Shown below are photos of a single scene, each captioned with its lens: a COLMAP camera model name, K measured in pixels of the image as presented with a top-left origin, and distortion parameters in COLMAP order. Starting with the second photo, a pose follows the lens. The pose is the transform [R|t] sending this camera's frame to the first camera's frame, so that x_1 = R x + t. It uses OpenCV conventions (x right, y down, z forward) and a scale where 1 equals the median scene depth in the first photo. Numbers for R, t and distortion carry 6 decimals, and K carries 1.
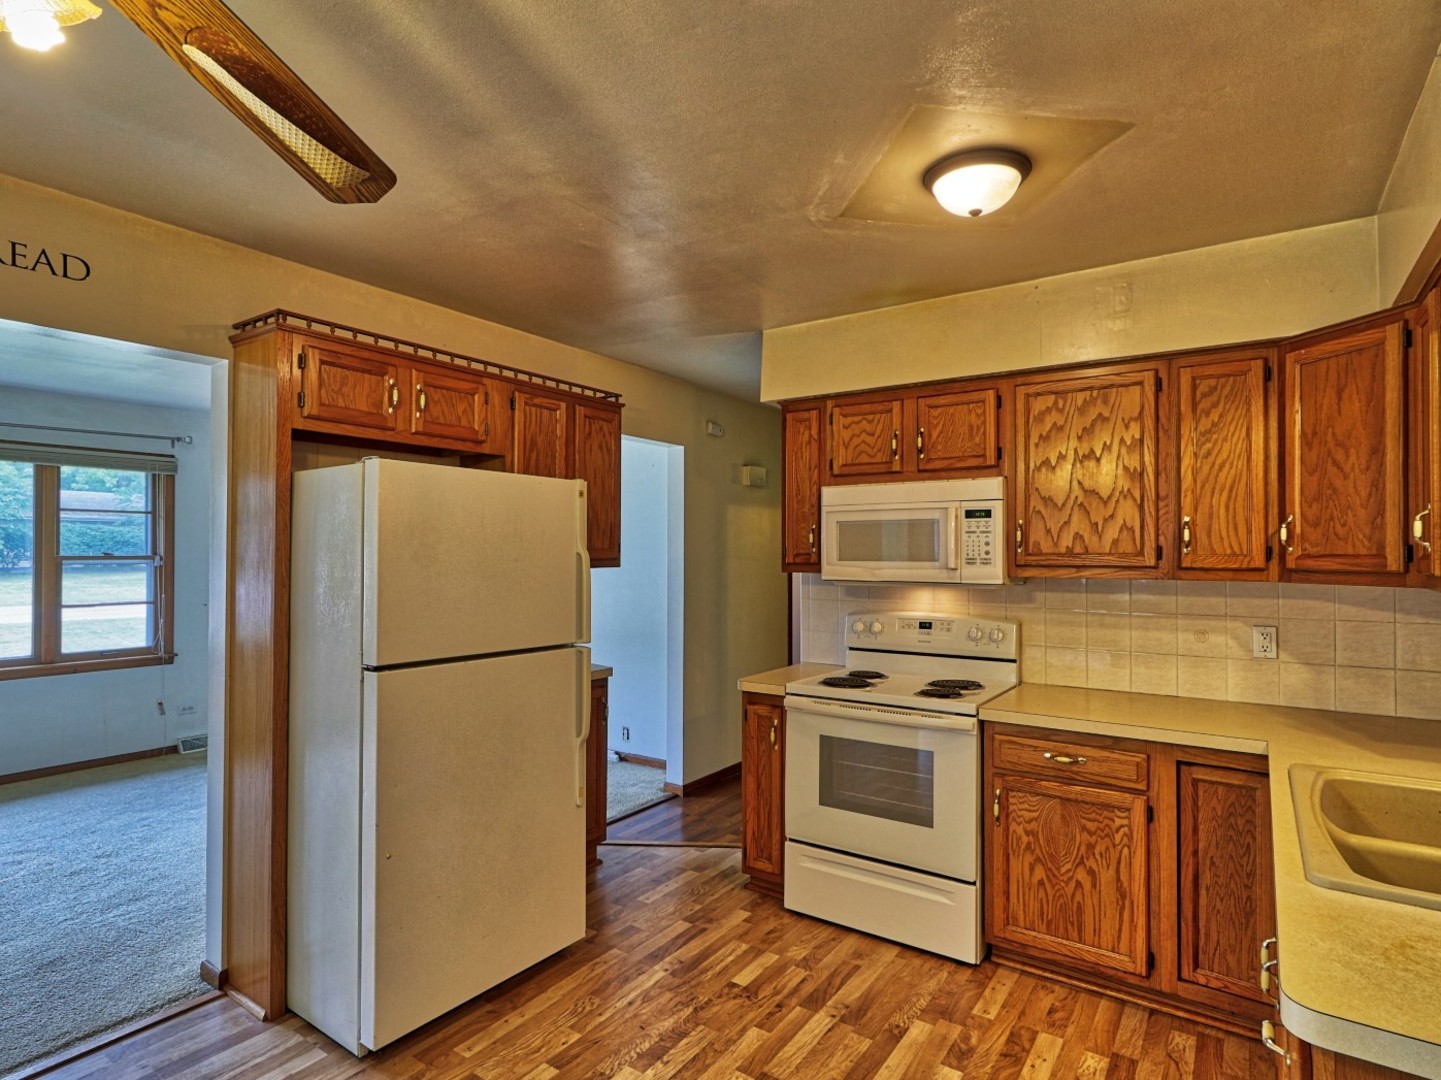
lens RADIAL K [[772.4, 0, 716.4], [0, 772.4, 544.4], [0, 0, 1]] dist [0.001627, -0.000212]
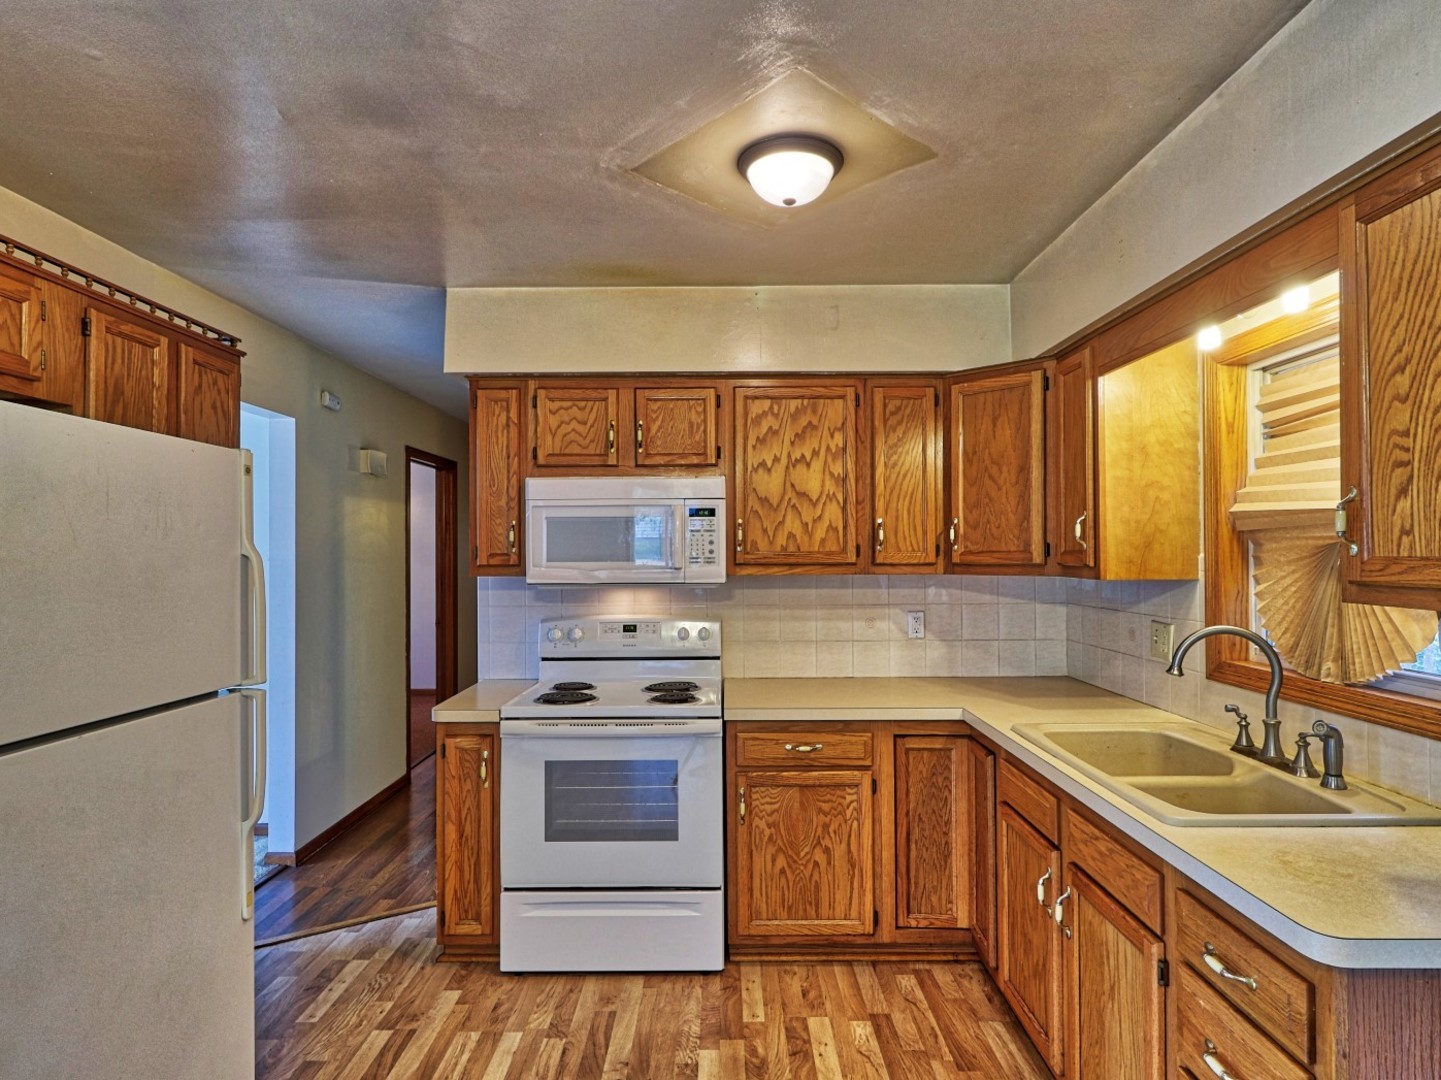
lens RADIAL K [[772.4, 0, 716.4], [0, 772.4, 544.4], [0, 0, 1]] dist [0.001627, -0.000212]
pose [[0.825540, -0.000714, 0.564343, -0.220469], [0.000978, 1.000000, -0.000164, 0.001847], [-0.564343, 0.000687, 0.825540, 0.187301]]
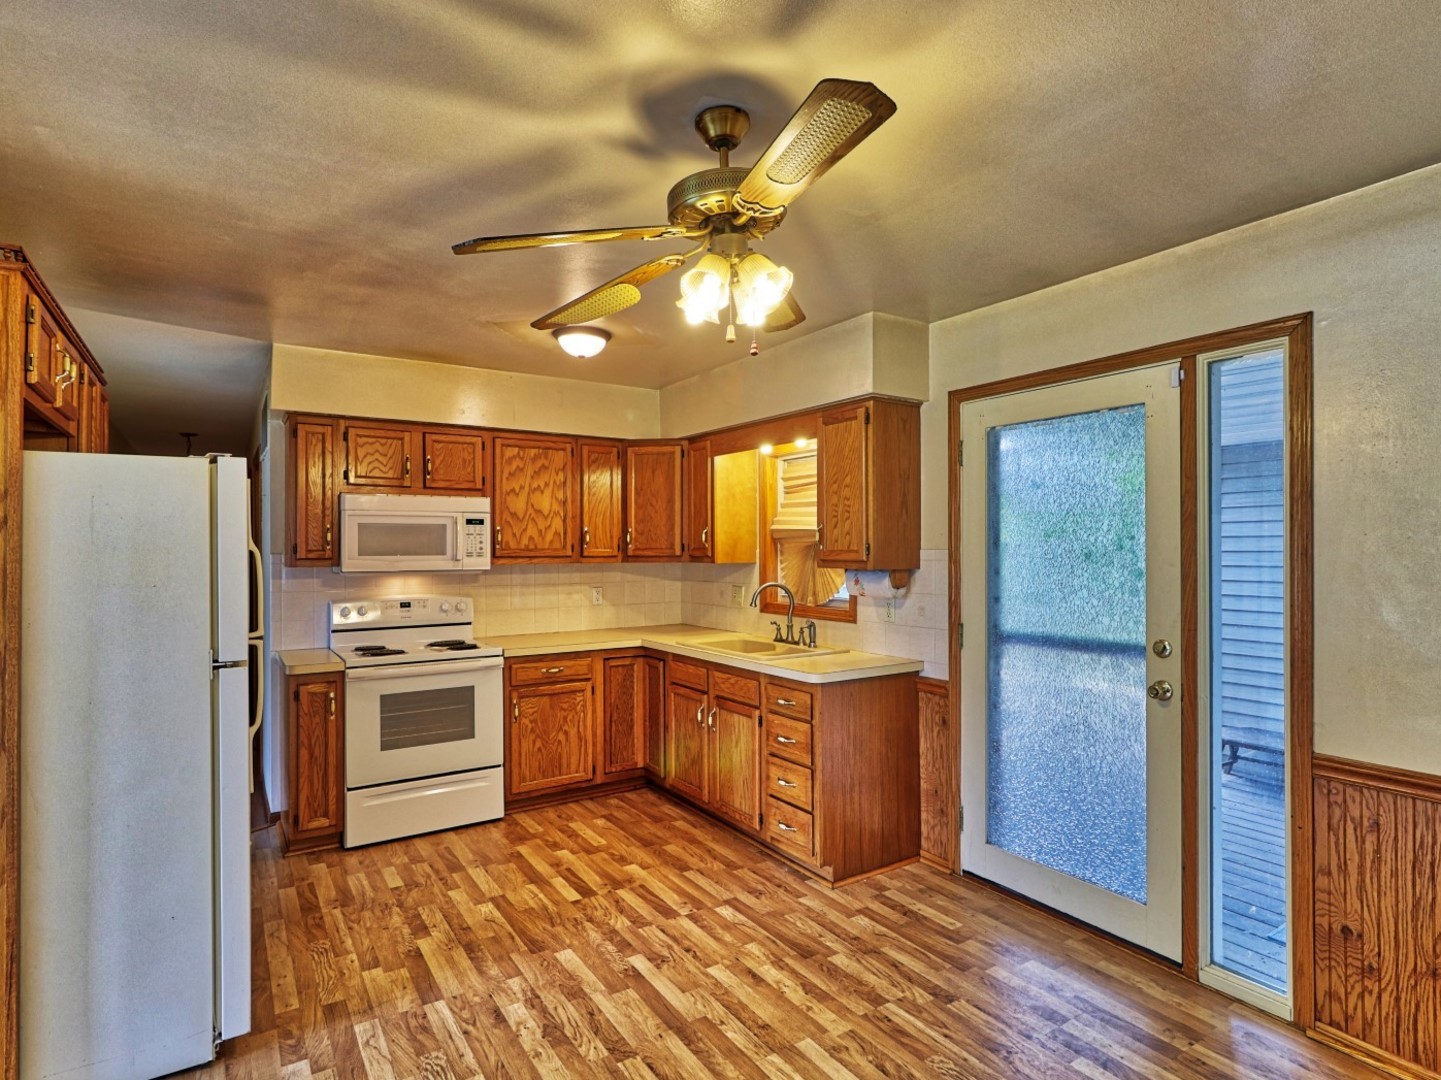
lens RADIAL K [[772.4, 0, 716.4], [0, 772.4, 544.4], [0, 0, 1]] dist [0.001627, -0.000212]
pose [[0.384331, 0.000599, 0.923195, -0.895147], [-0.003487, 0.999994, 0.000803, 0.000277], [-0.923189, -0.003527, 0.384331, 0.023172]]
